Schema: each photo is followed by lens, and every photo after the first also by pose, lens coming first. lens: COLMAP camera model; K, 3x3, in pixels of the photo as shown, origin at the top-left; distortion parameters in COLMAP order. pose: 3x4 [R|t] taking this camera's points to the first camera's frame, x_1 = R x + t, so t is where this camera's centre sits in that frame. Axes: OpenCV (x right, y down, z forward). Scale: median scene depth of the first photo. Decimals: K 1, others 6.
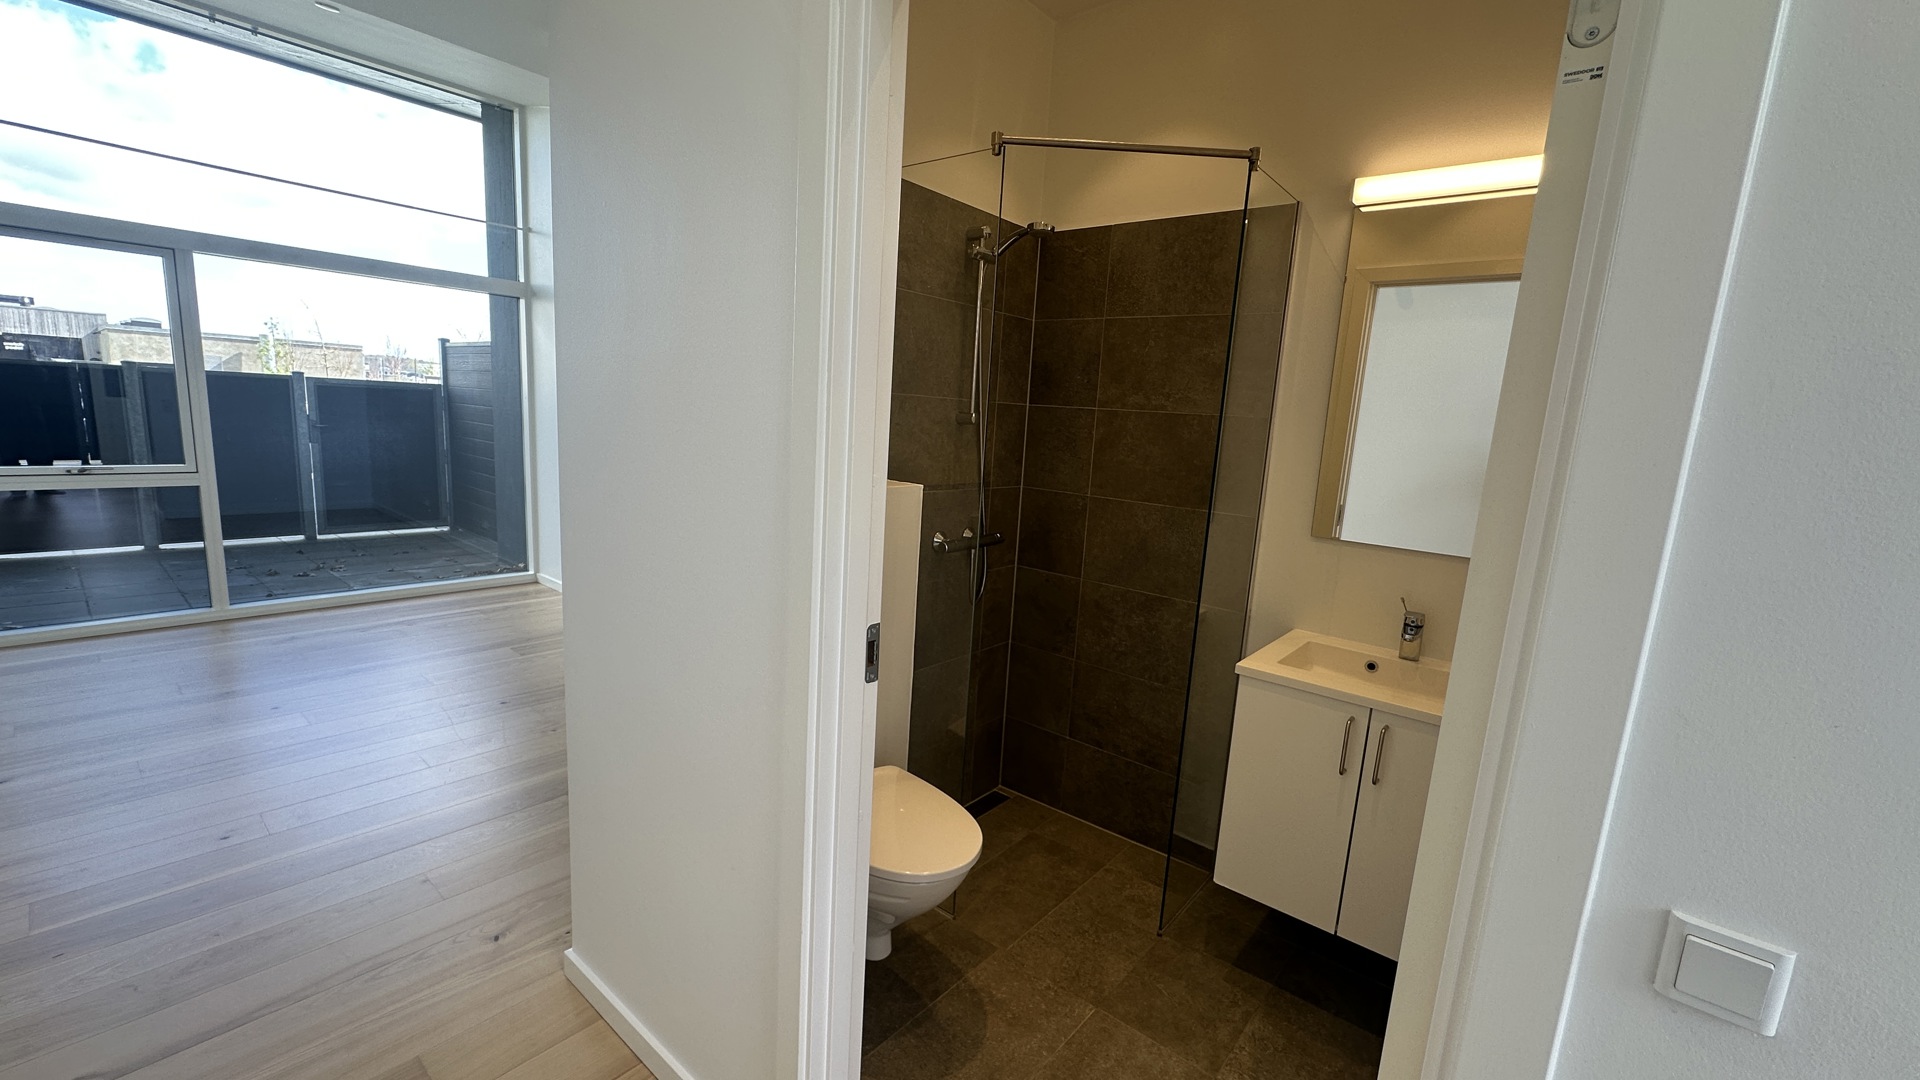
lens RADIAL K [[763.4, 0, 958.9], [0, 763.4, 539.0], [0, 0, 1]] dist [-0.003363, 0.000898]
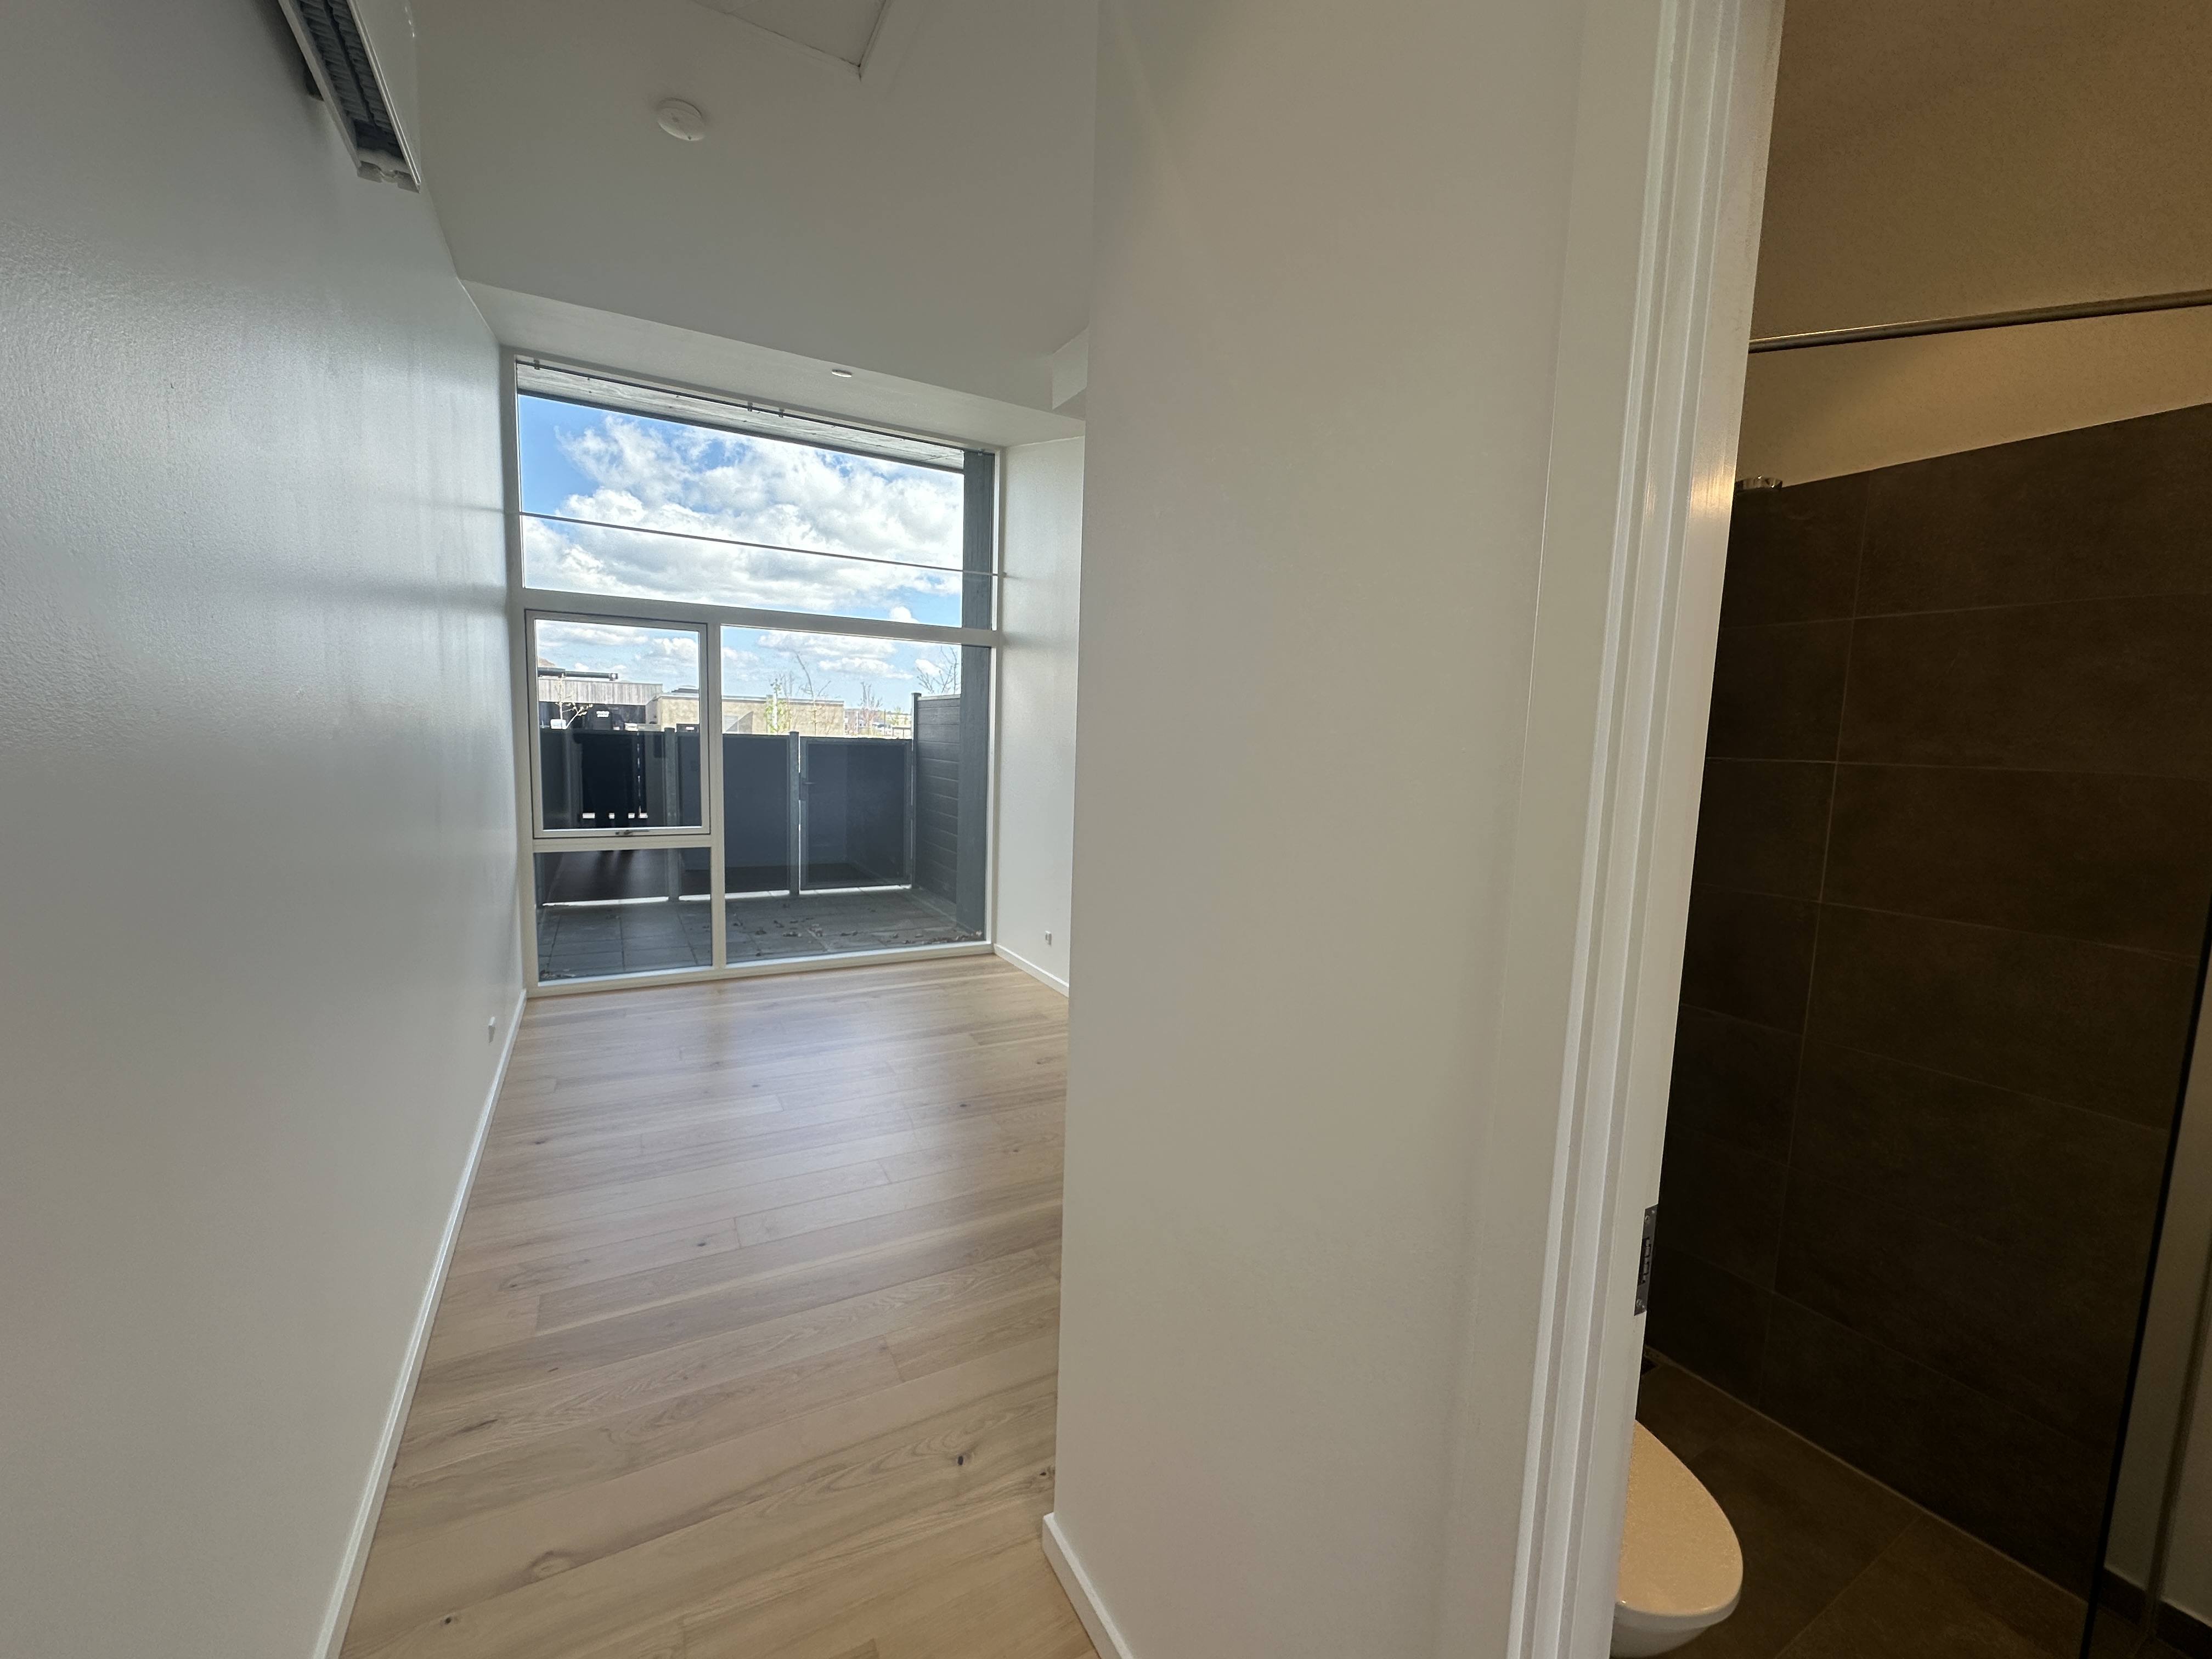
lens RADIAL K [[879.3, 0, 1105.1], [0, 879.3, 830.7], [0, 0, 1]] dist [-0.002409, 0.000707]
pose [[0.933807, 0.008368, -0.357679, -0.109279], [-0.035474, 0.996966, -0.069291, -0.042260], [0.356013, 0.077392, 0.931271, 0.119460]]
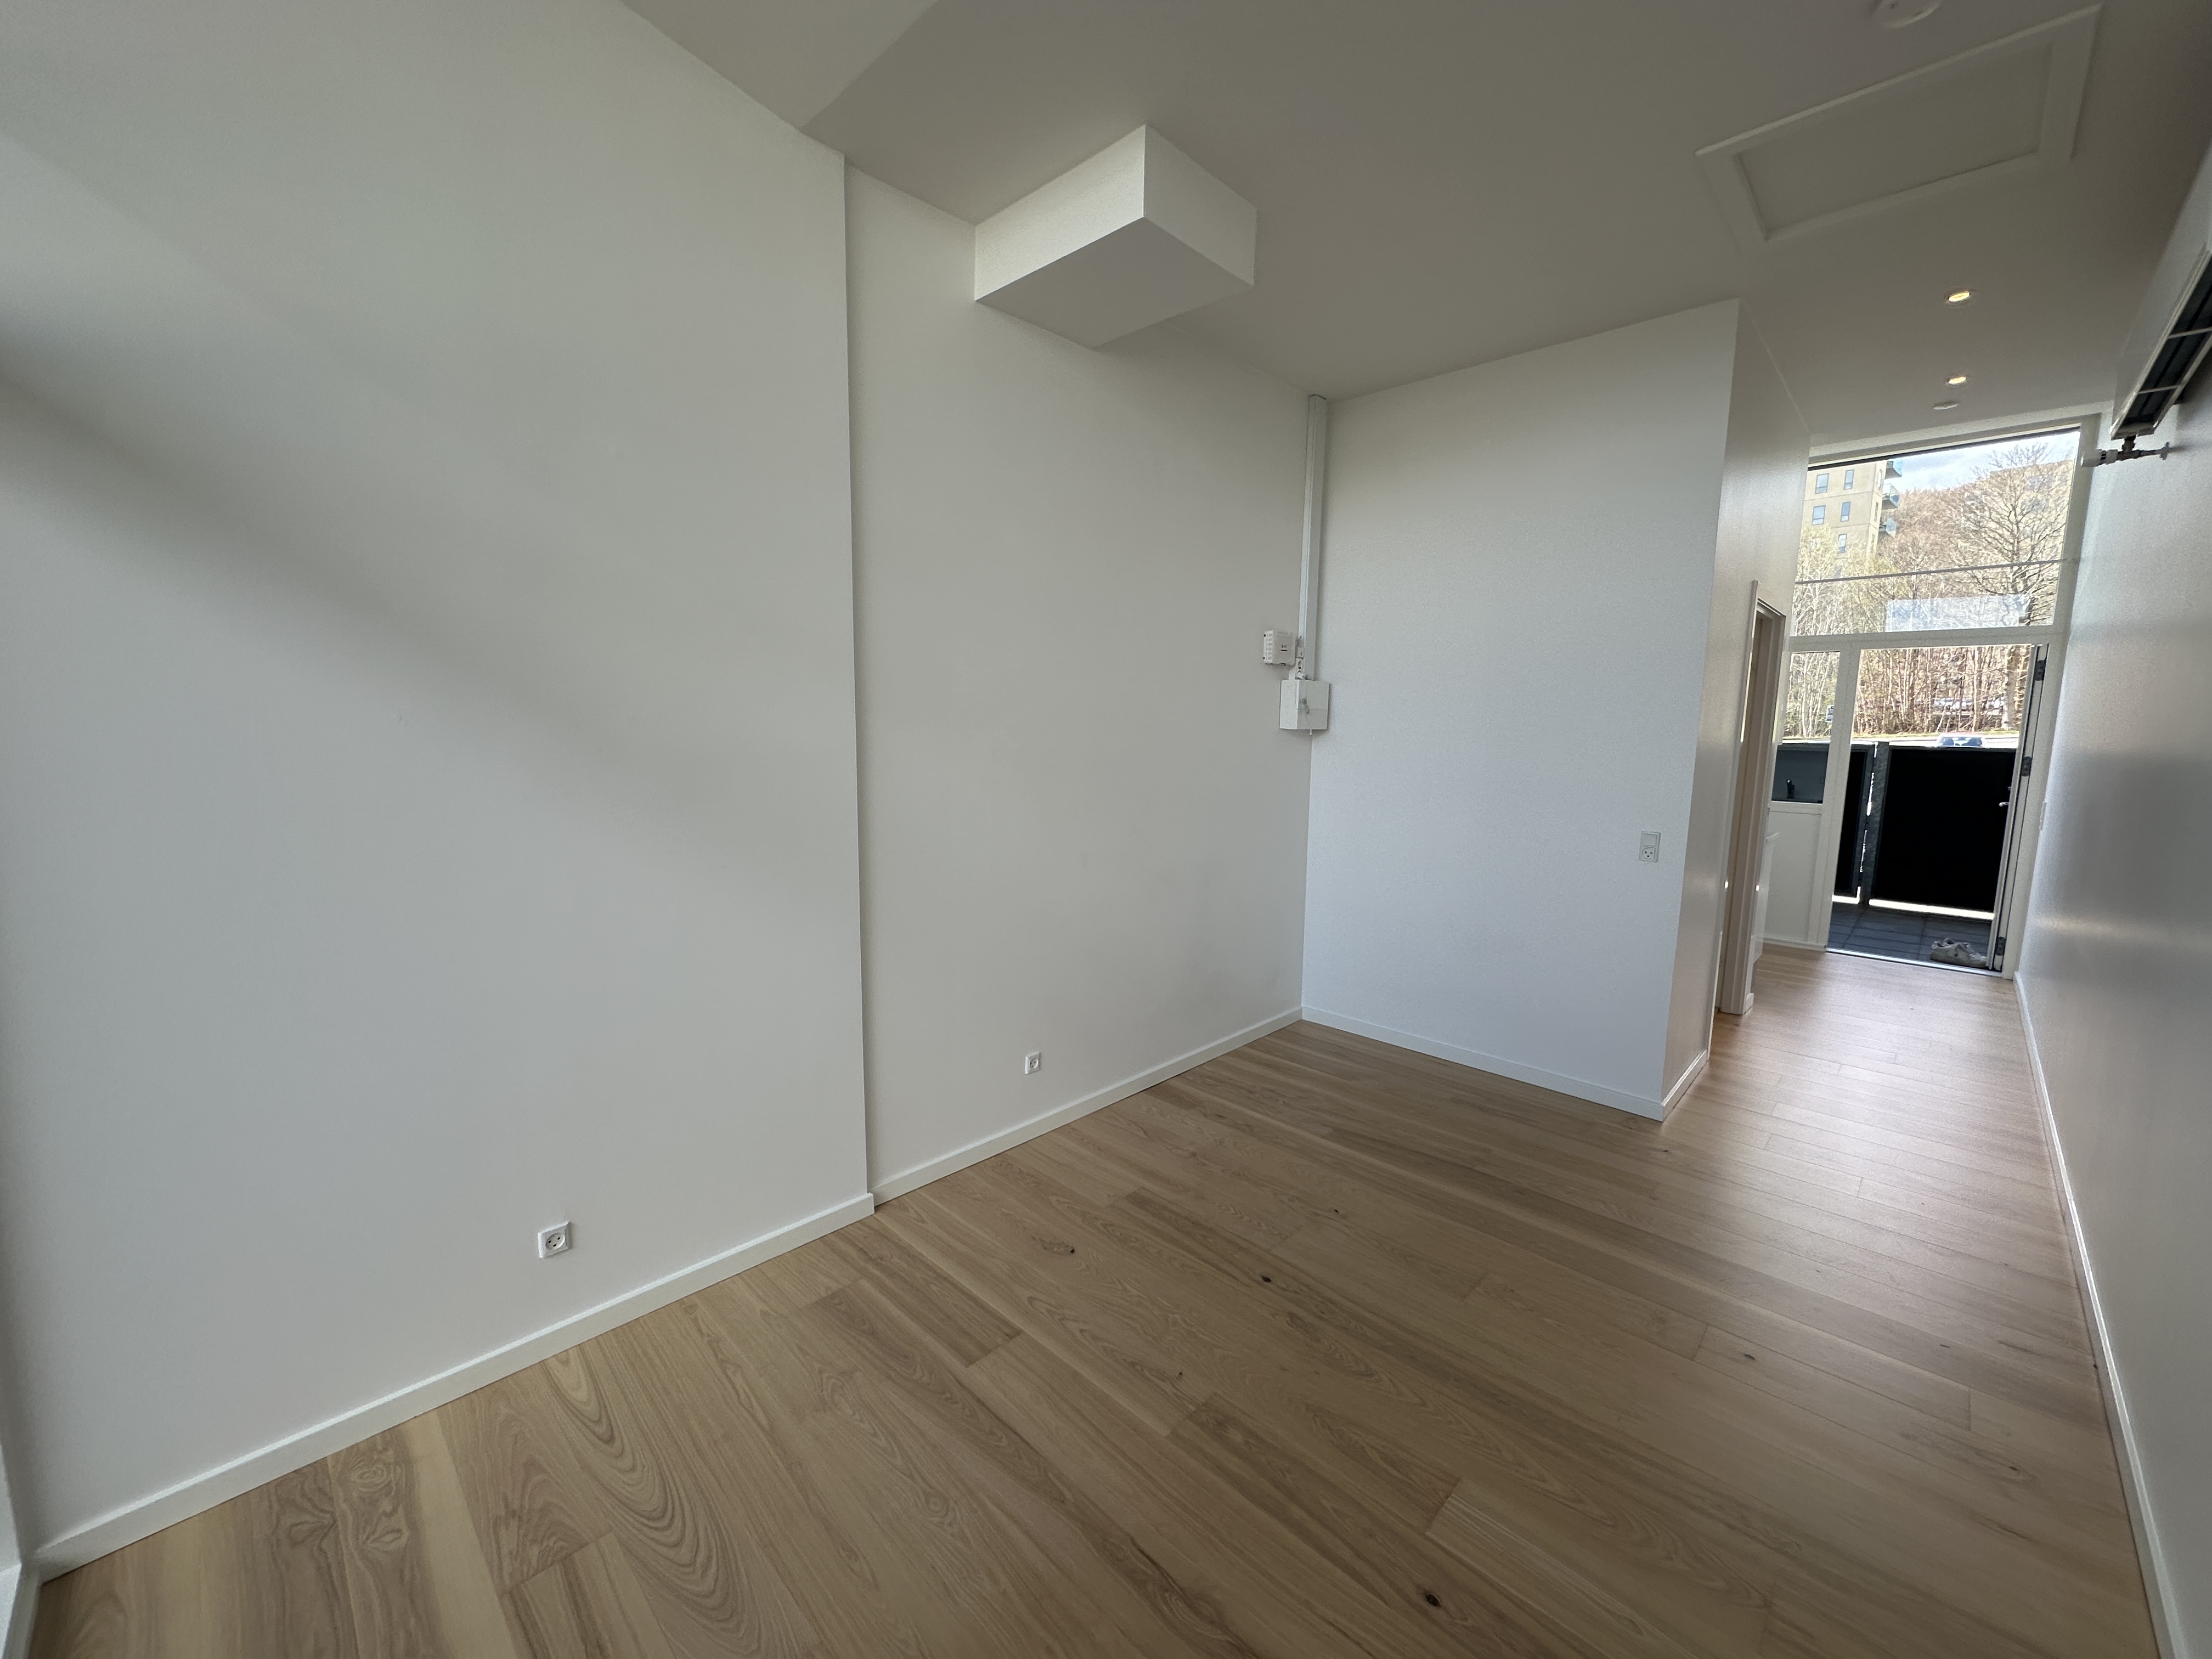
lens RADIAL K [[879.3, 0, 1105.5], [0, 879.3, 833.4], [0, 0, 1]] dist [-0.002409, 0.000707]
pose [[0.071606, -0.186767, 0.979791, -1.473869], [0.159192, 0.971861, 0.173621, -0.320129], [-0.984647, 0.143543, 0.099323, 1.219261]]
